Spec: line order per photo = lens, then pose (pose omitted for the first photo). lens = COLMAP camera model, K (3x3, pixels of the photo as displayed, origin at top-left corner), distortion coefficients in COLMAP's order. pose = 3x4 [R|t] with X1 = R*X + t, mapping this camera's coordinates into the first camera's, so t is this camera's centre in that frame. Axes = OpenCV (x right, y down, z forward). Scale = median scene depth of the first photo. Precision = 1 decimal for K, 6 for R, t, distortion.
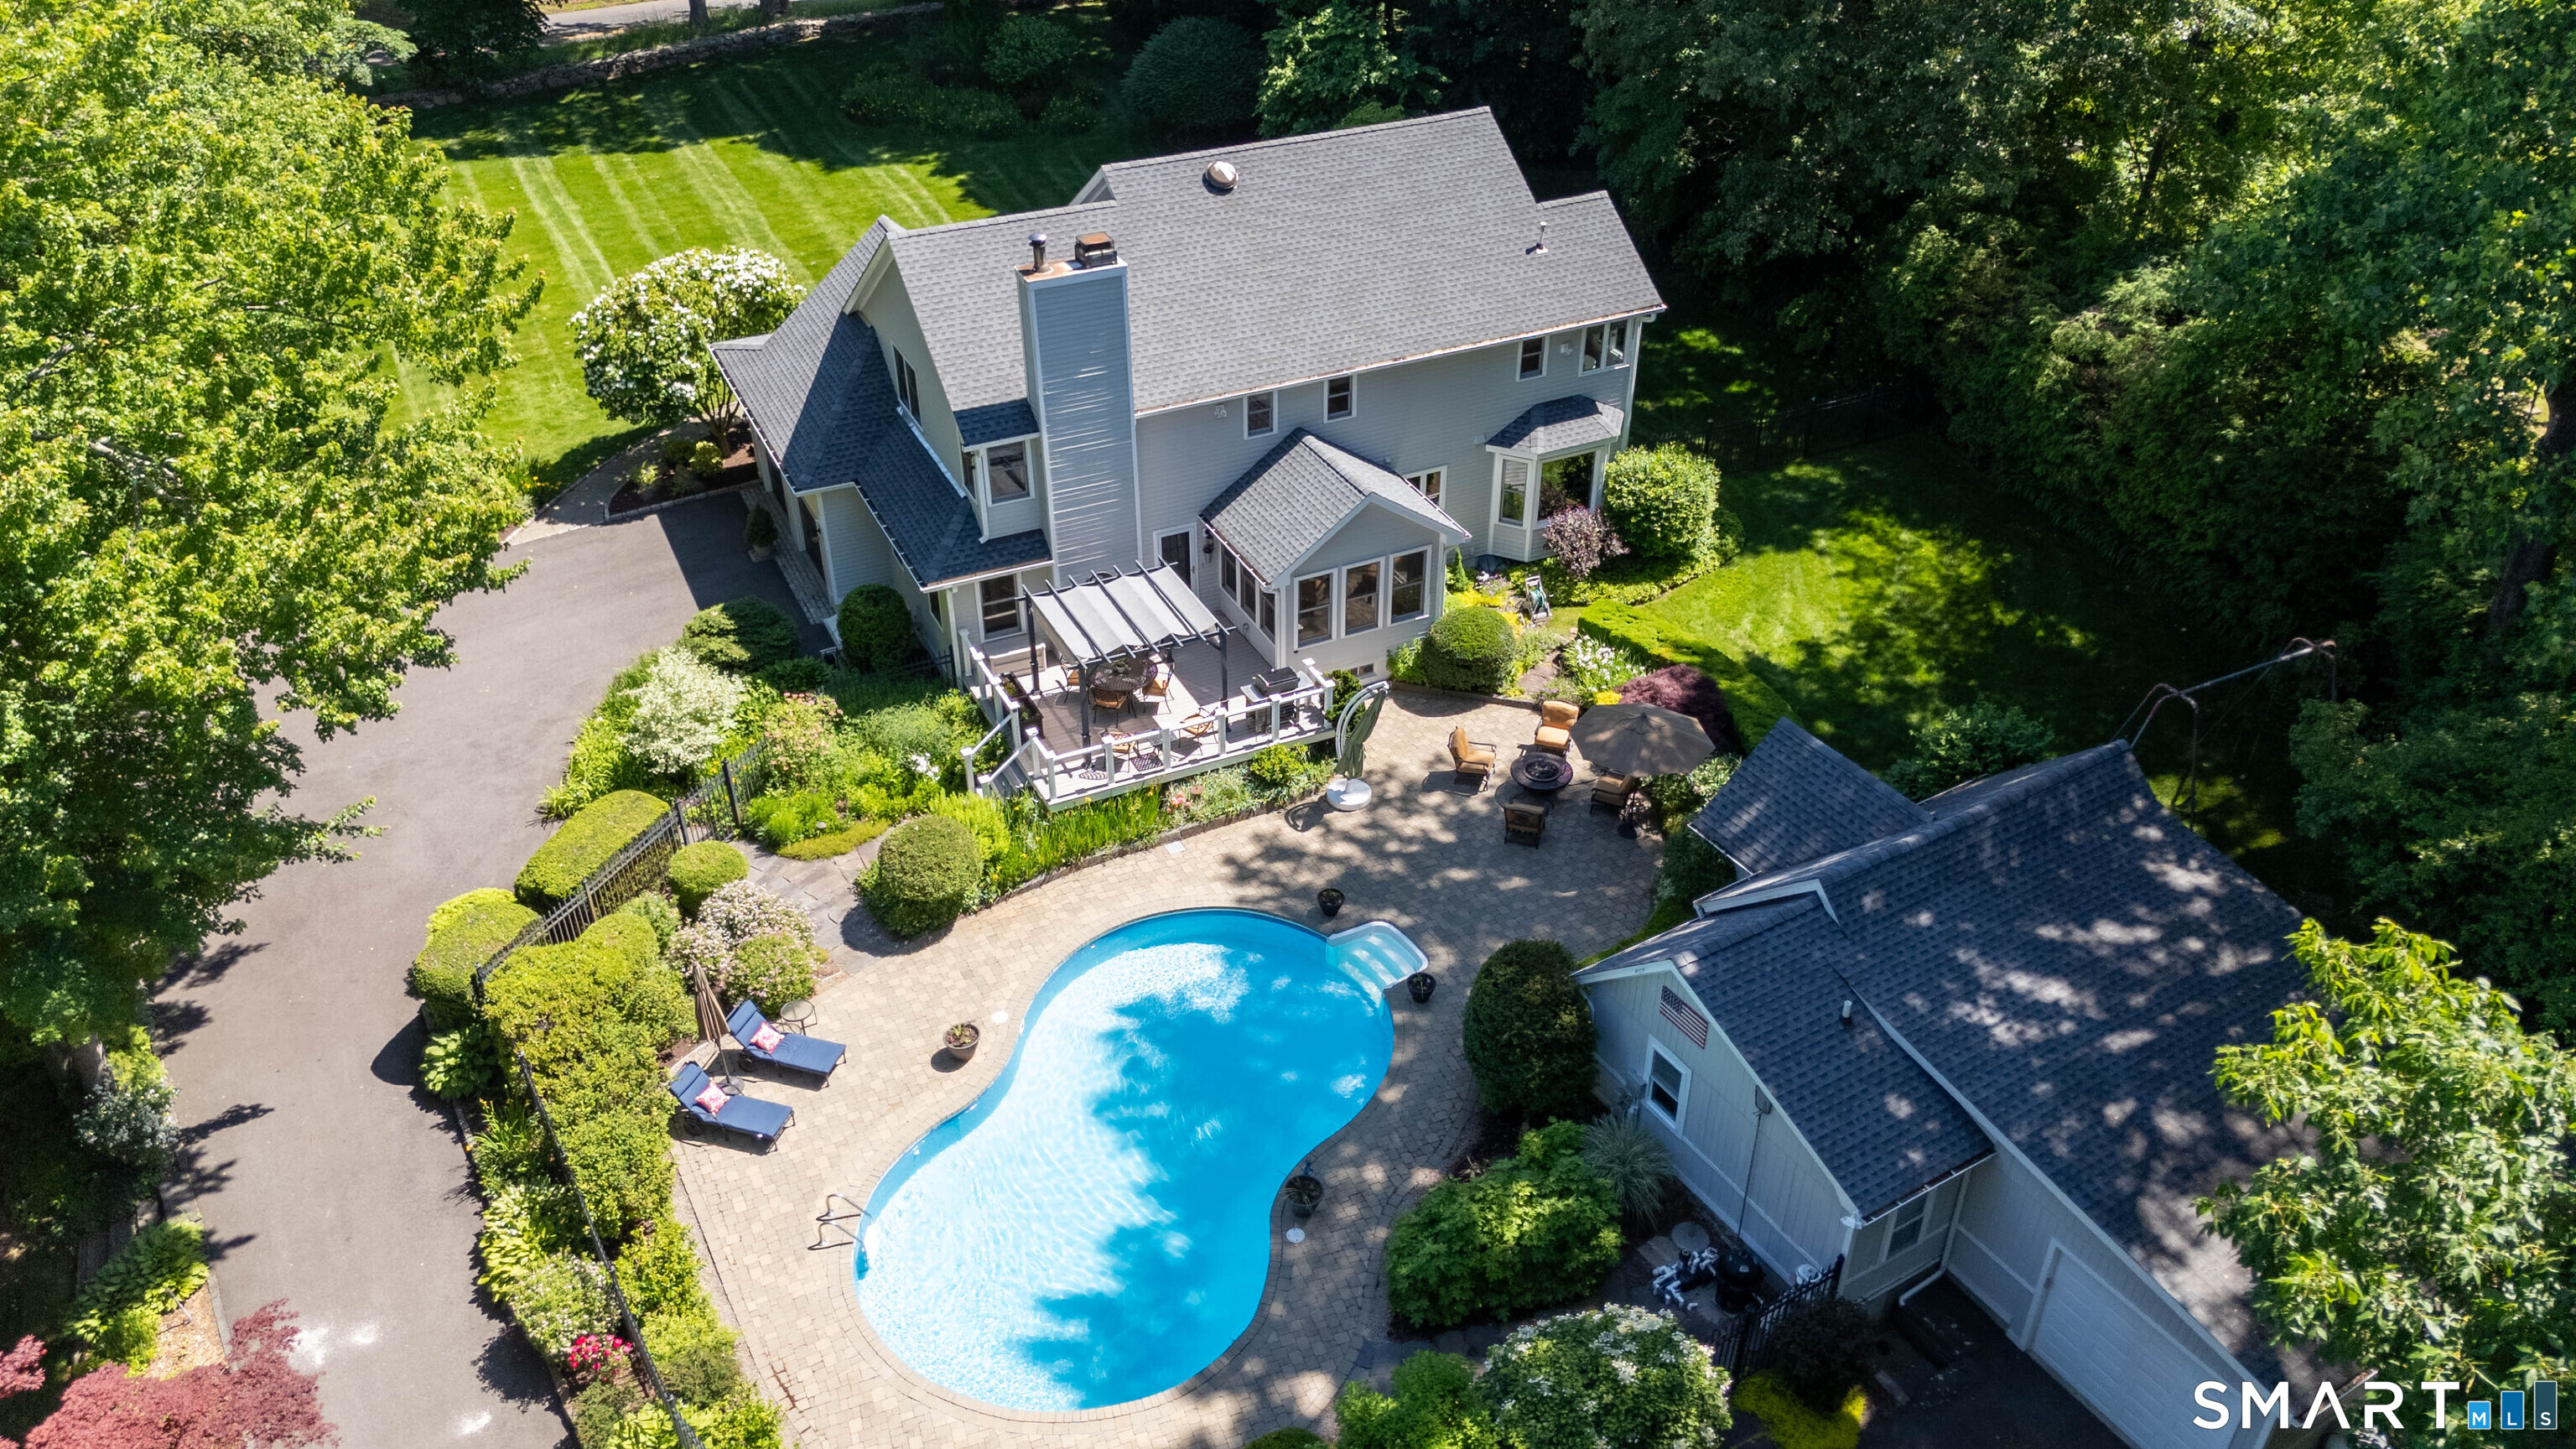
lens RADIAL K [[1848.3, 0, 1288.0], [0, 1848.3, 724.5], [0, 0, 1]] dist [0.002352, -0.000674]
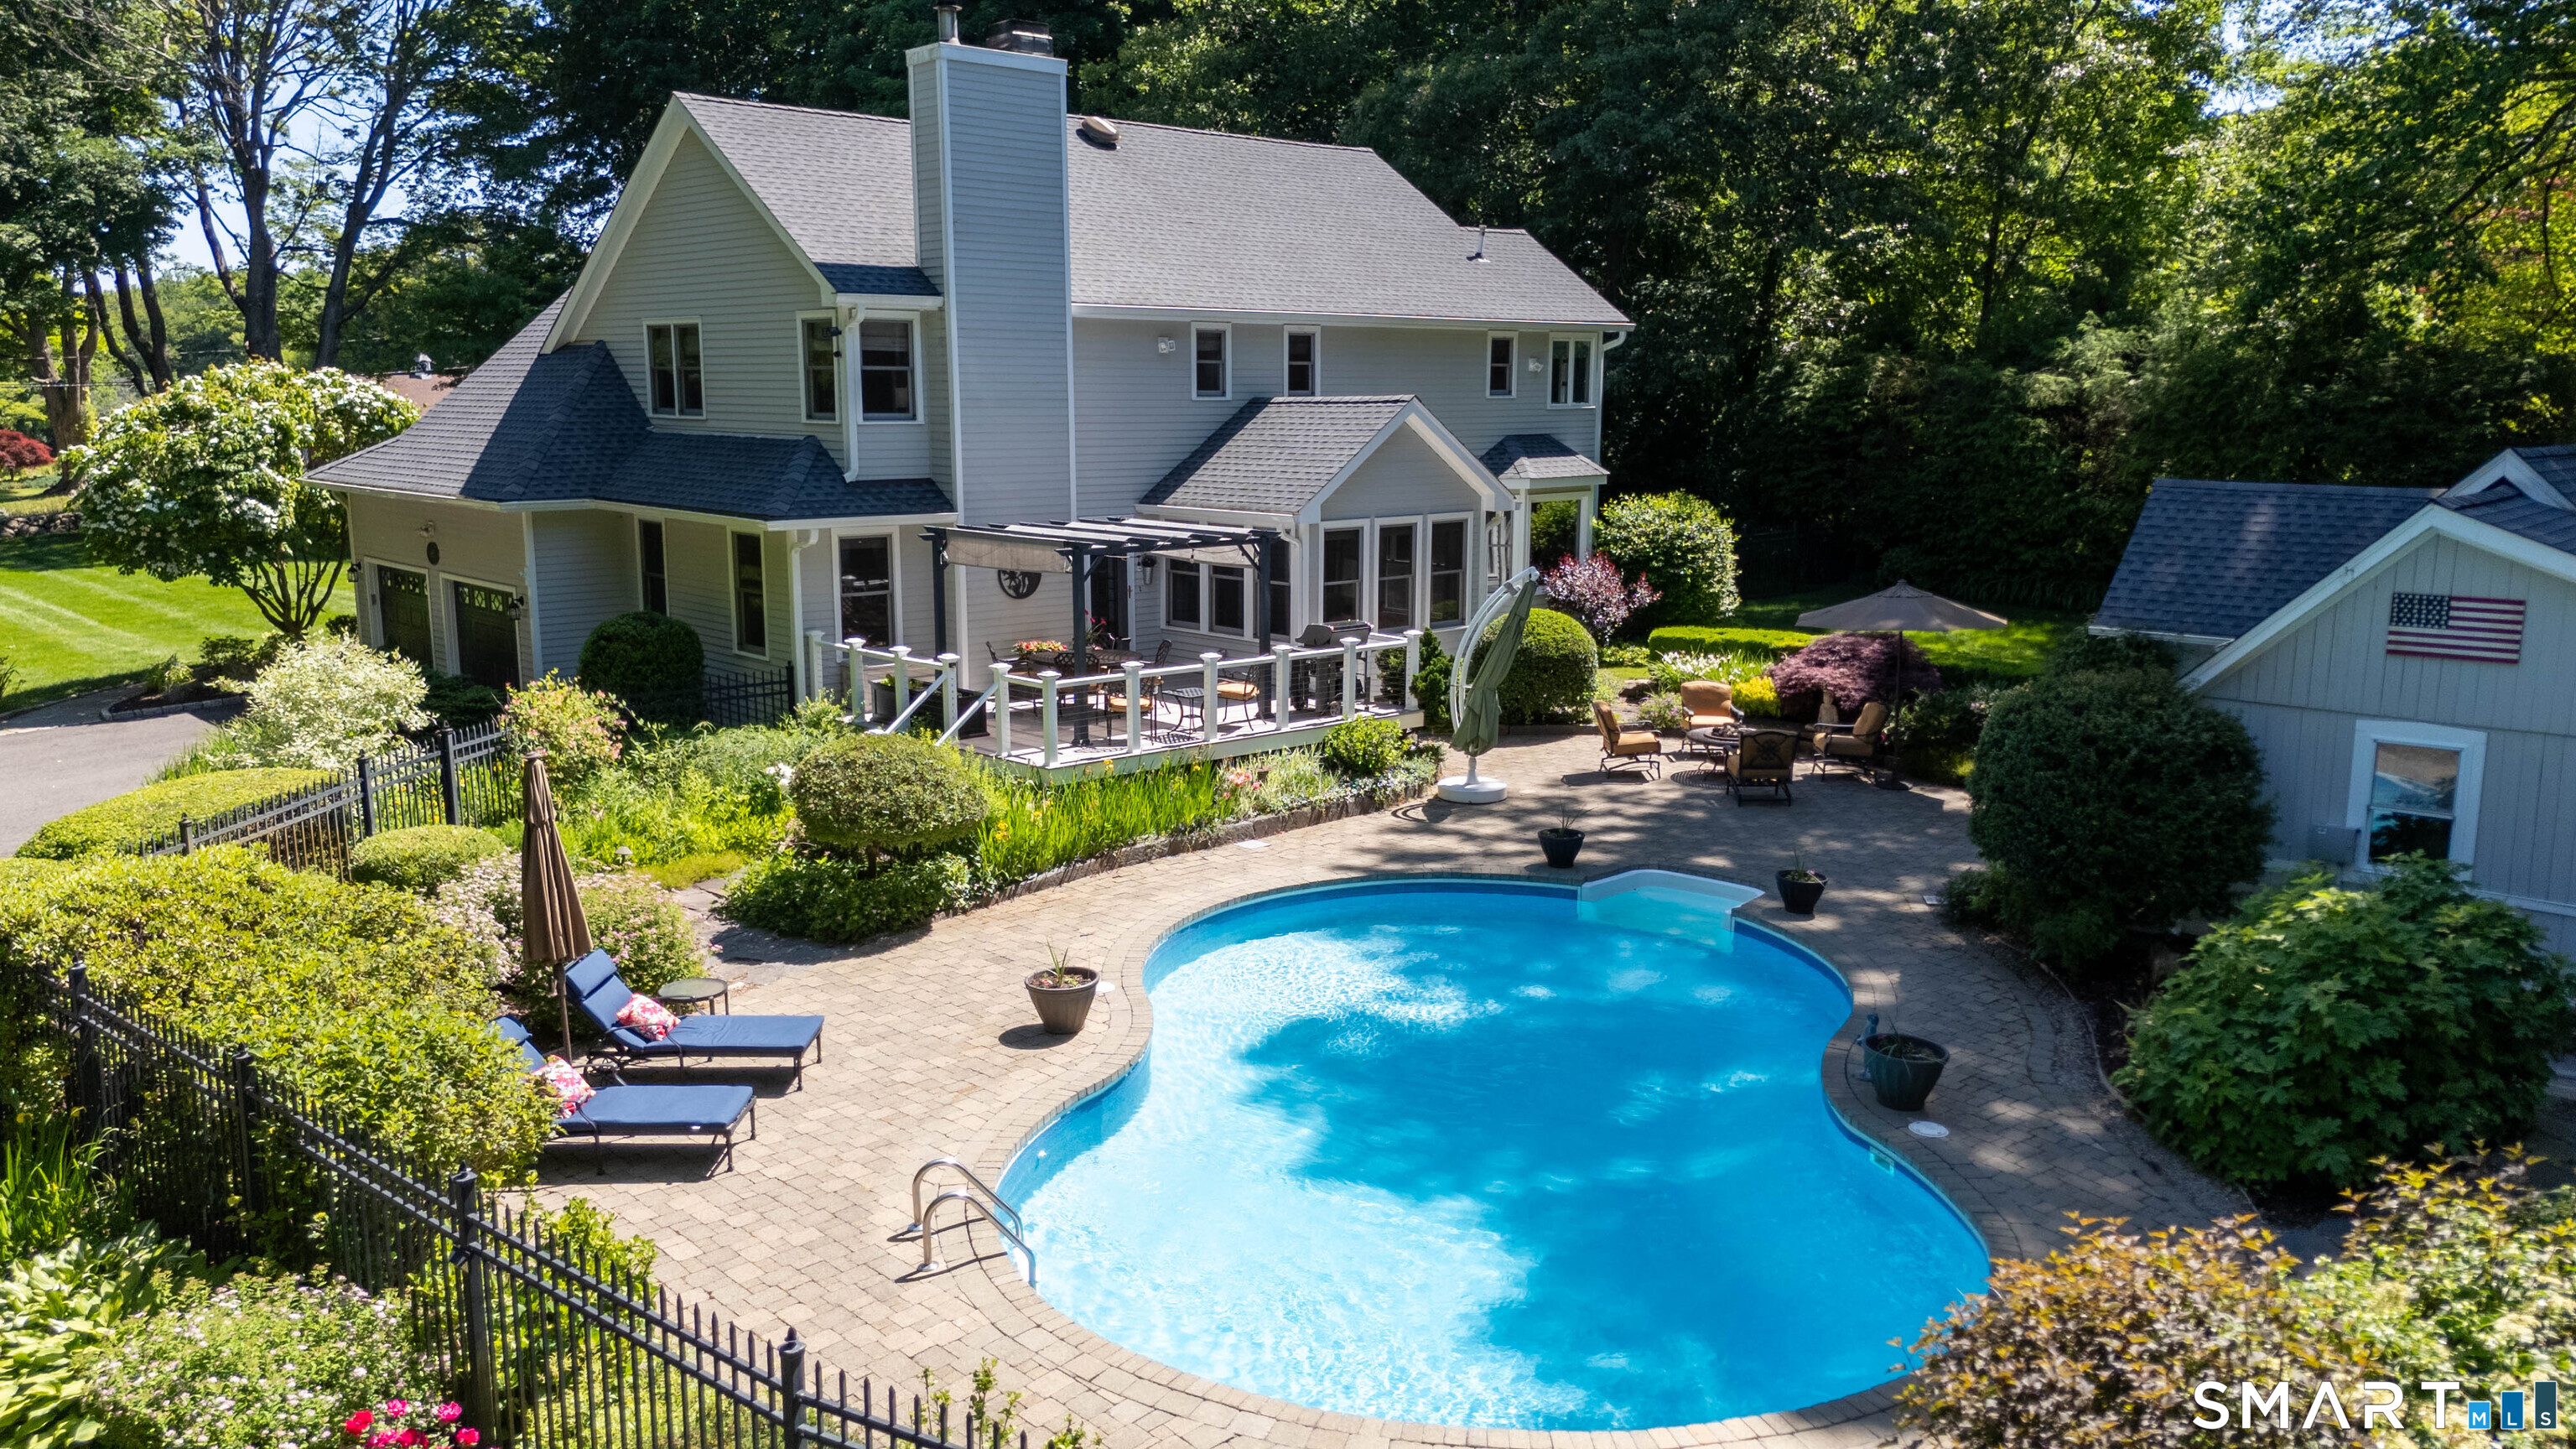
lens RADIAL K [[1887.7, 0, 1288.0], [0, 1887.7, 724.5], [0, 0, 1]] dist [-0.000987, 0.004306]
pose [[0.954250, -0.046437, 0.295383, -0.215273], [0.163599, 0.907972, -0.385775, 0.253176], [-0.250286, 0.416450, 0.874029, 0.419639]]
